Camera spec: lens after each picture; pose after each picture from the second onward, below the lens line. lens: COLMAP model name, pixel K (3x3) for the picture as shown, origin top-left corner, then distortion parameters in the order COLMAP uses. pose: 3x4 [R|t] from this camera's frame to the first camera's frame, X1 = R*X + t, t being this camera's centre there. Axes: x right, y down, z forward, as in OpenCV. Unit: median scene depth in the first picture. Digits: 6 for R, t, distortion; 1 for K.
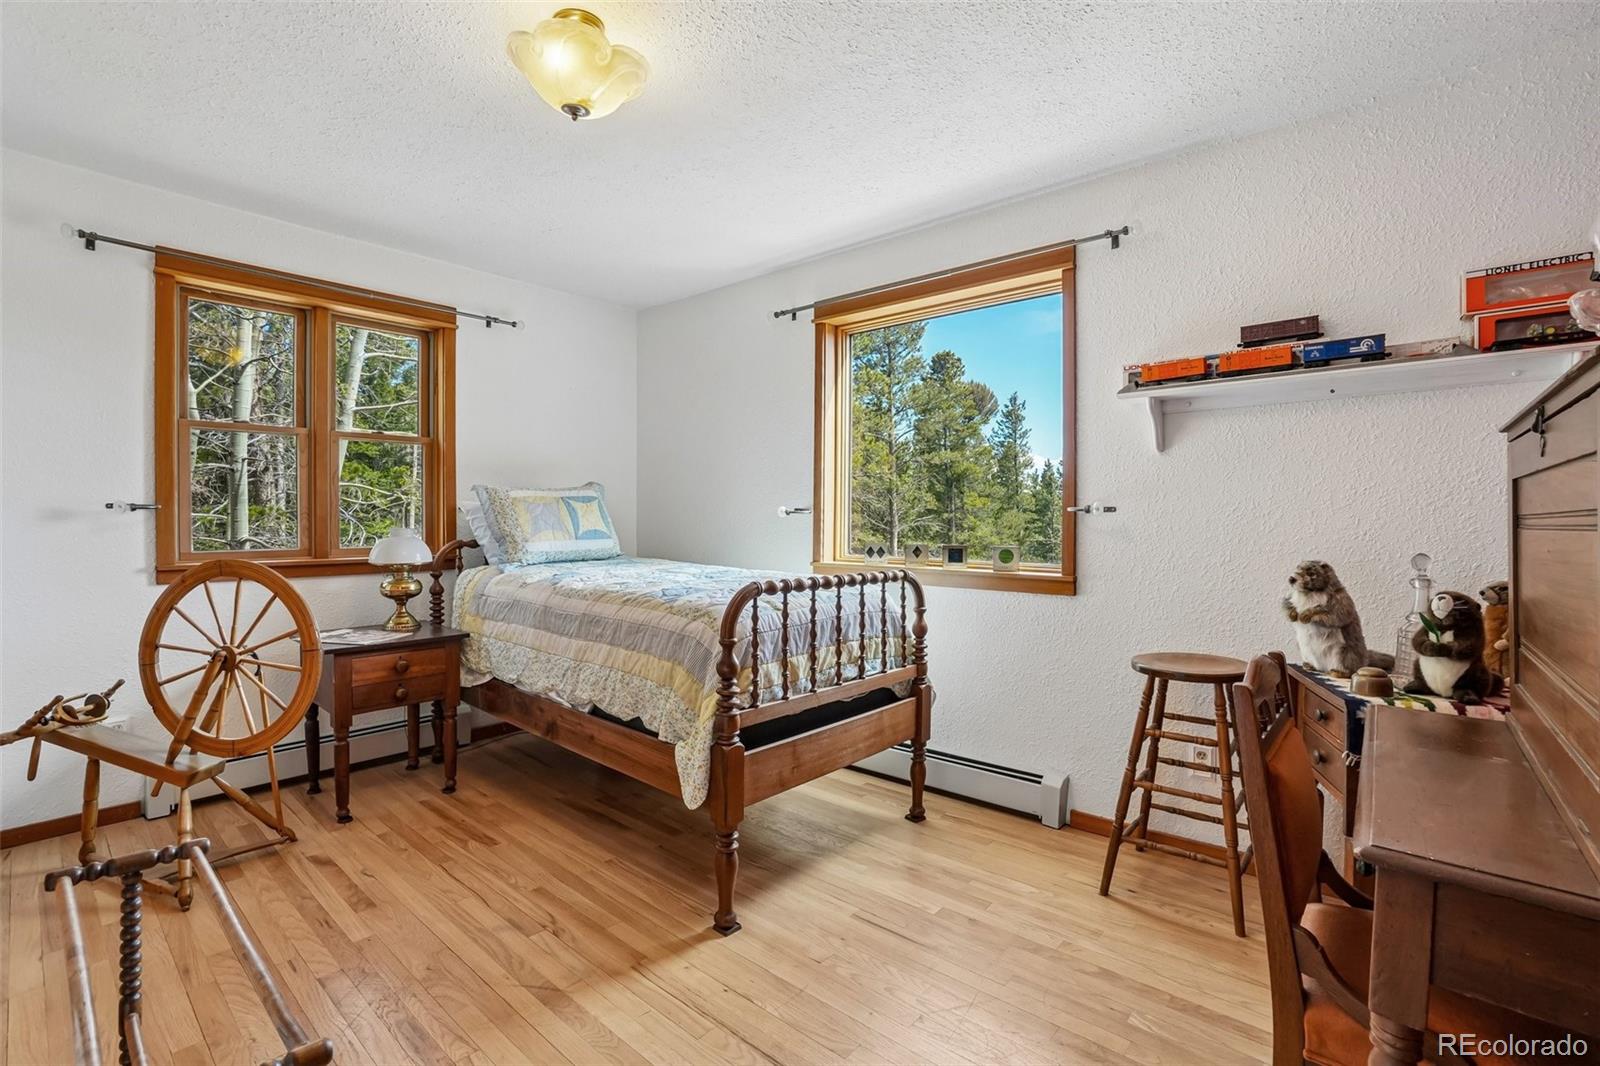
lens RADIAL K [[716.9, 0, 790.0], [0, 716.9, 527.9], [0, 0, 1]] dist [-0.065620, 0.022285]
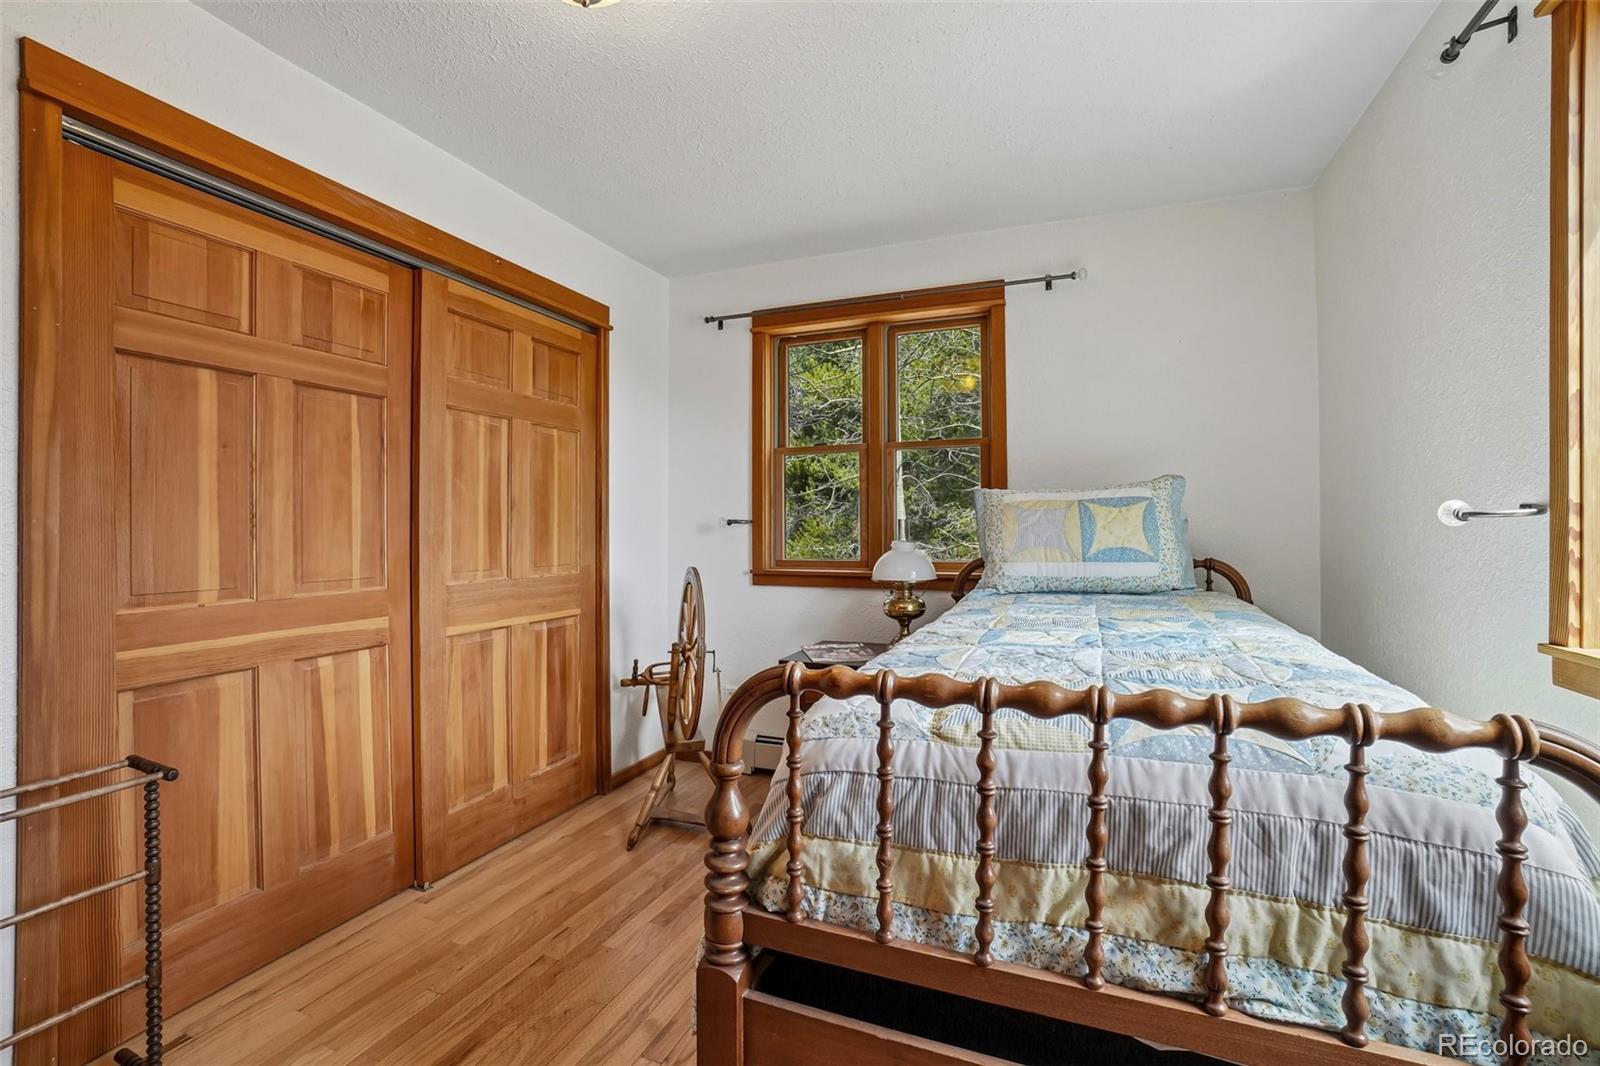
lens RADIAL K [[716.9, 0, 790.0], [0, 716.9, 527.9], [0, 0, 1]] dist [-0.065620, 0.022285]
pose [[0.327318, -0.004673, -0.944903, 0.260242], [-0.008933, 0.999928, -0.008039, -0.008055], [0.944872, 0.011073, 0.327253, 0.536955]]
